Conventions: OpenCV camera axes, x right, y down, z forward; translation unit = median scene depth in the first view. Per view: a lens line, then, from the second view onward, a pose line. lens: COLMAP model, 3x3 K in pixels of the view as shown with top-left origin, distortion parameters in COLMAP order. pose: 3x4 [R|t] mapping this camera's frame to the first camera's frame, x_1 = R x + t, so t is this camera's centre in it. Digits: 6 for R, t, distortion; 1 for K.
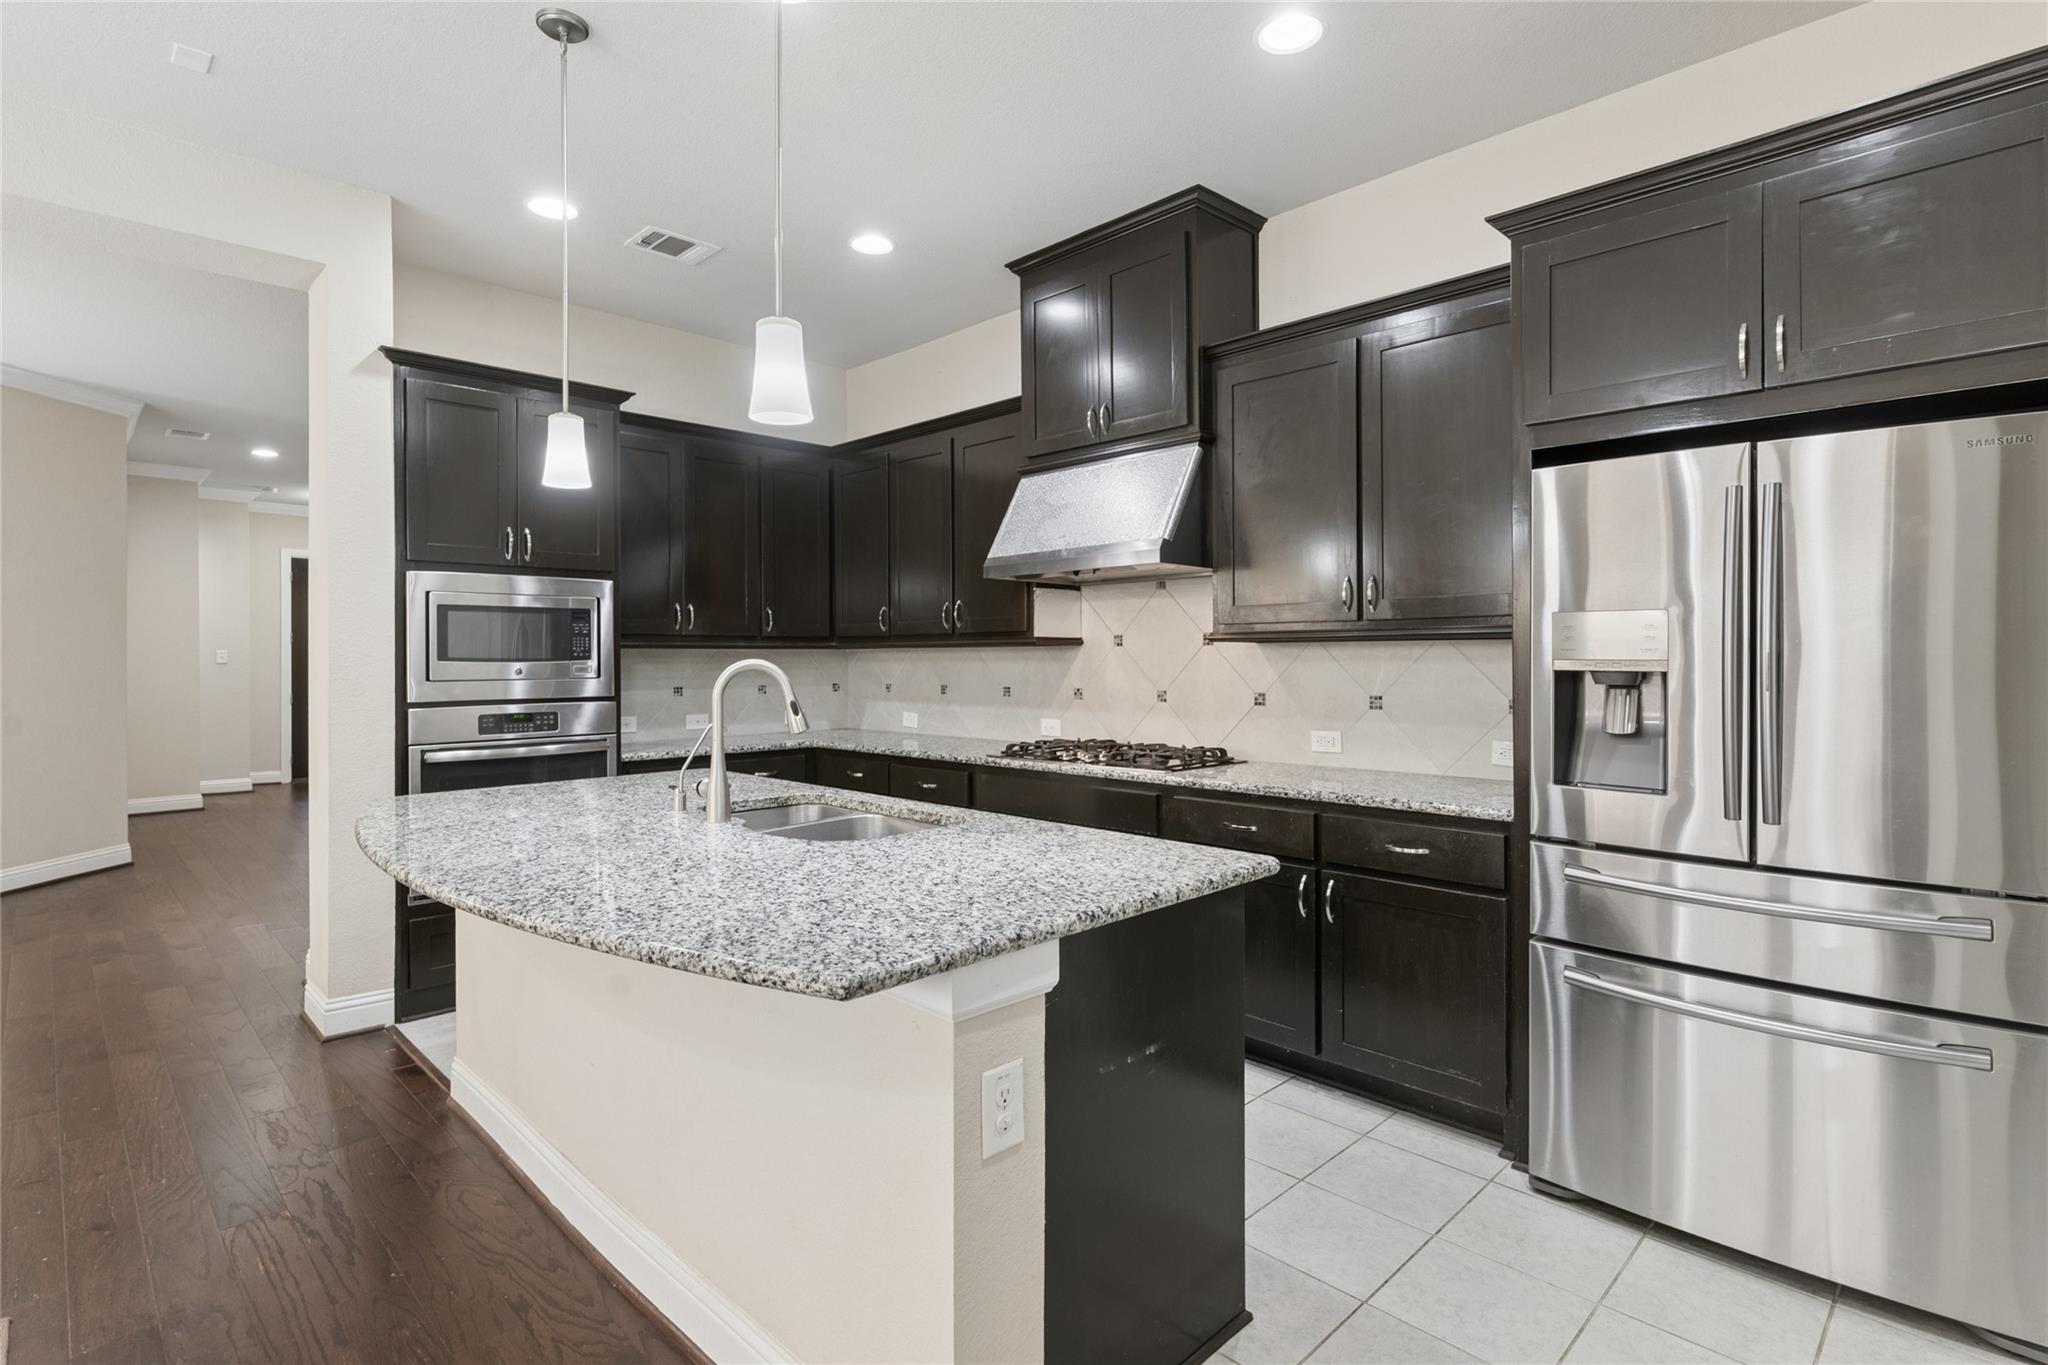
lens RADIAL K [[1000.1, 0, 1034.0], [0, 1000.1, 652.1], [0, 0, 1]] dist [0.000309, 0.000291]
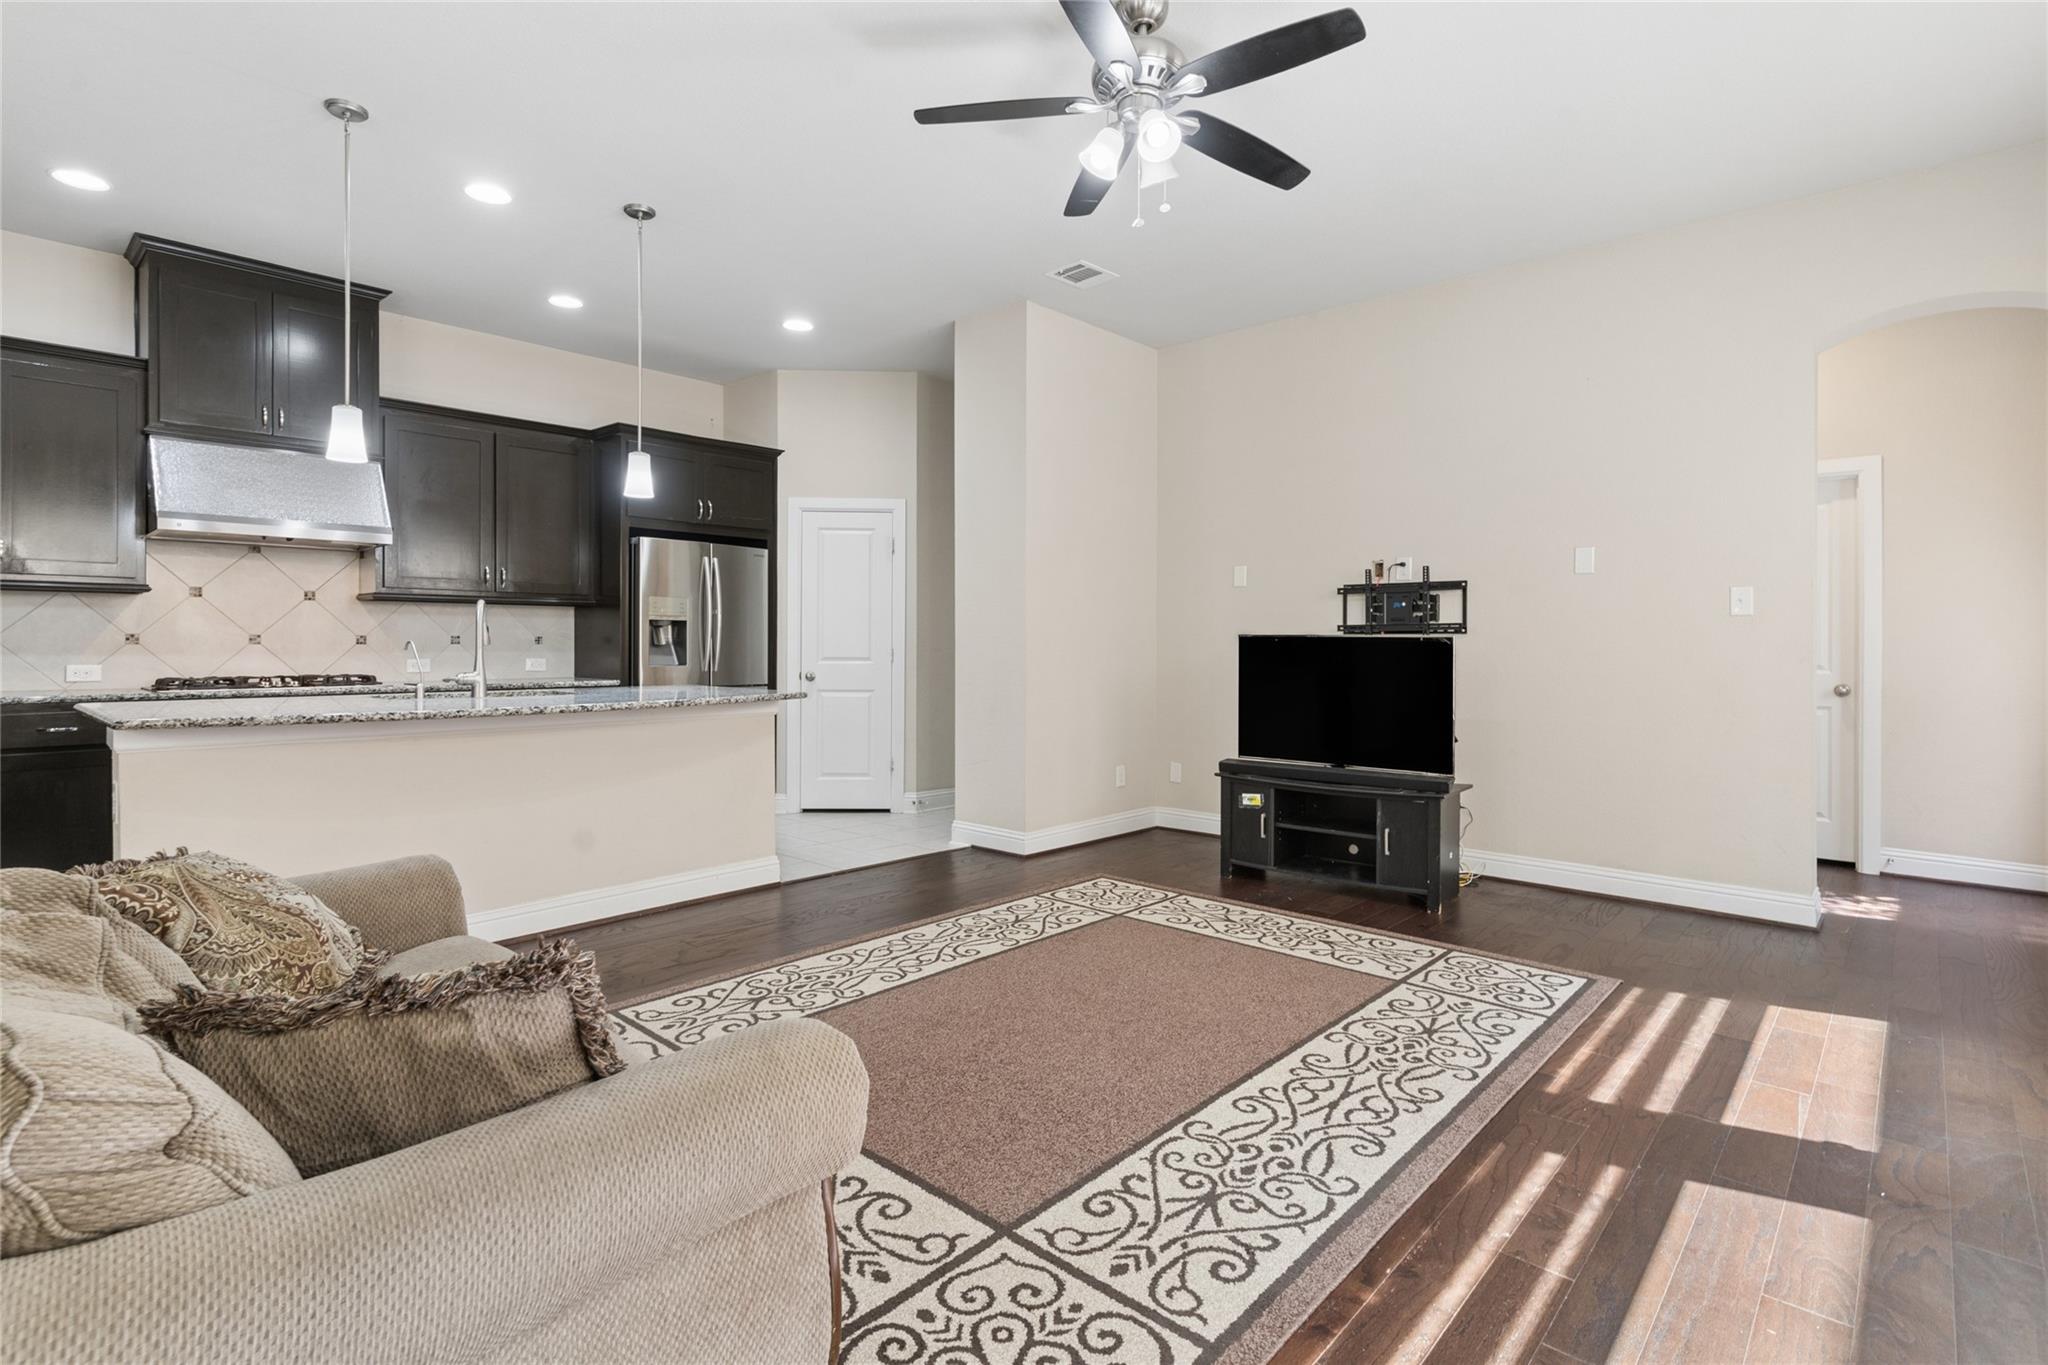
lens RADIAL K [[1000.1, 0, 1034.0], [0, 1000.1, 652.1], [0, 0, 1]] dist [0.000309, 0.000291]
pose [[-0.051846, -0.004492, 0.998645, -1.177086], [-0.006785, 0.999968, 0.004146, 0.048724], [-0.998632, -0.006561, -0.051875, 0.102803]]
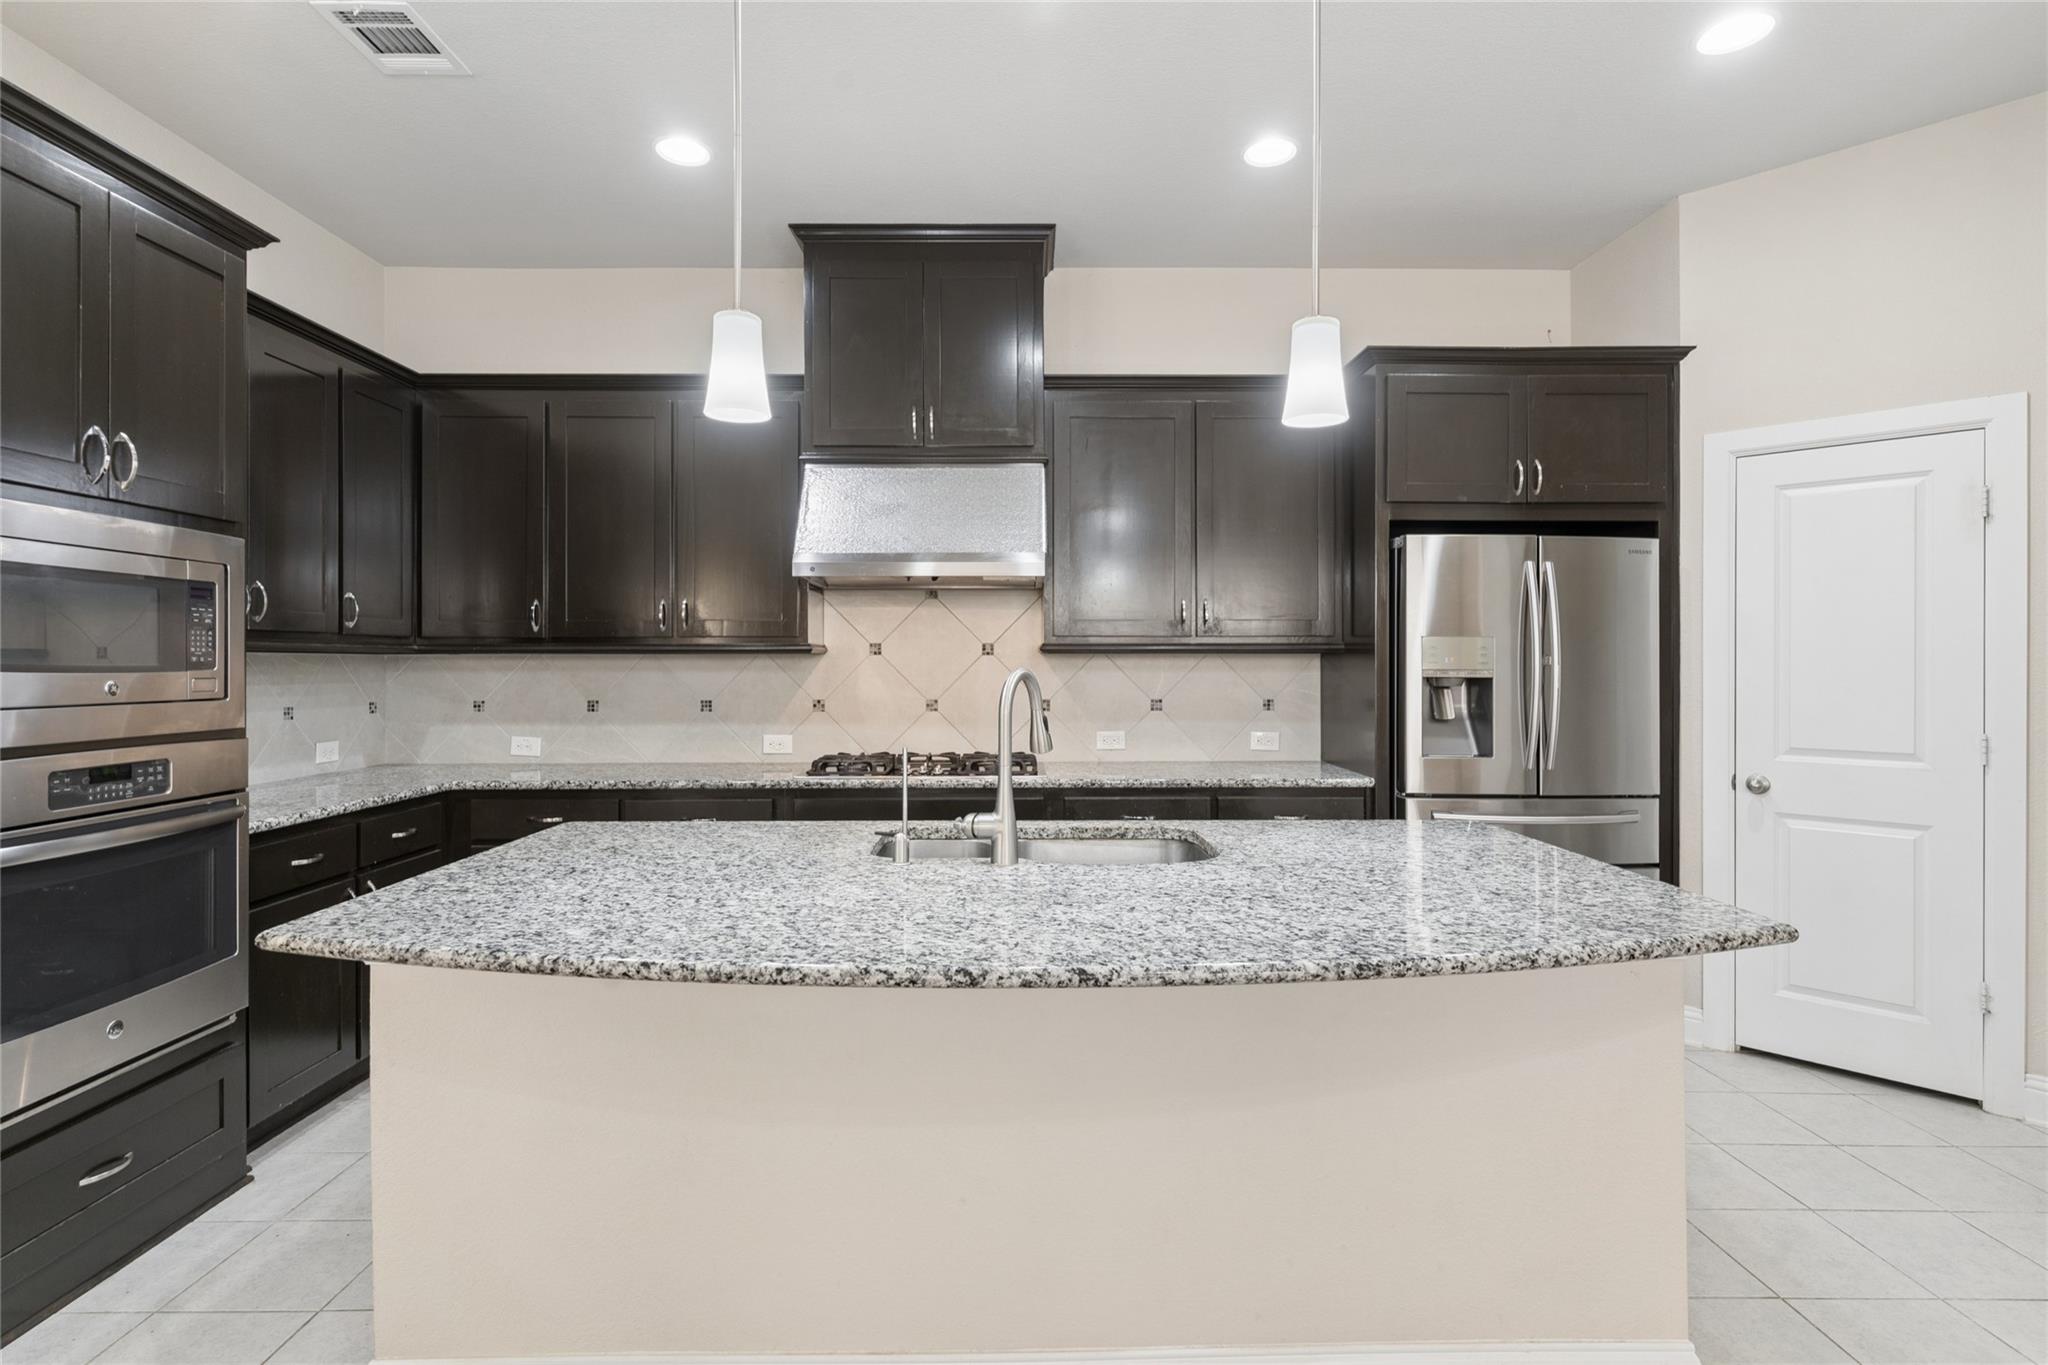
lens RADIAL K [[982.3, 0, 1027.0], [0, 982.3, 661.2], [0, 0, 1]] dist [0.004623, 0.000738]
pose [[0.701751, 0.006978, 0.712388, -0.515514], [-0.005718, 0.999975, -0.004162, 0.003410], [-0.712399, -0.001153, 0.701773, 0.244220]]
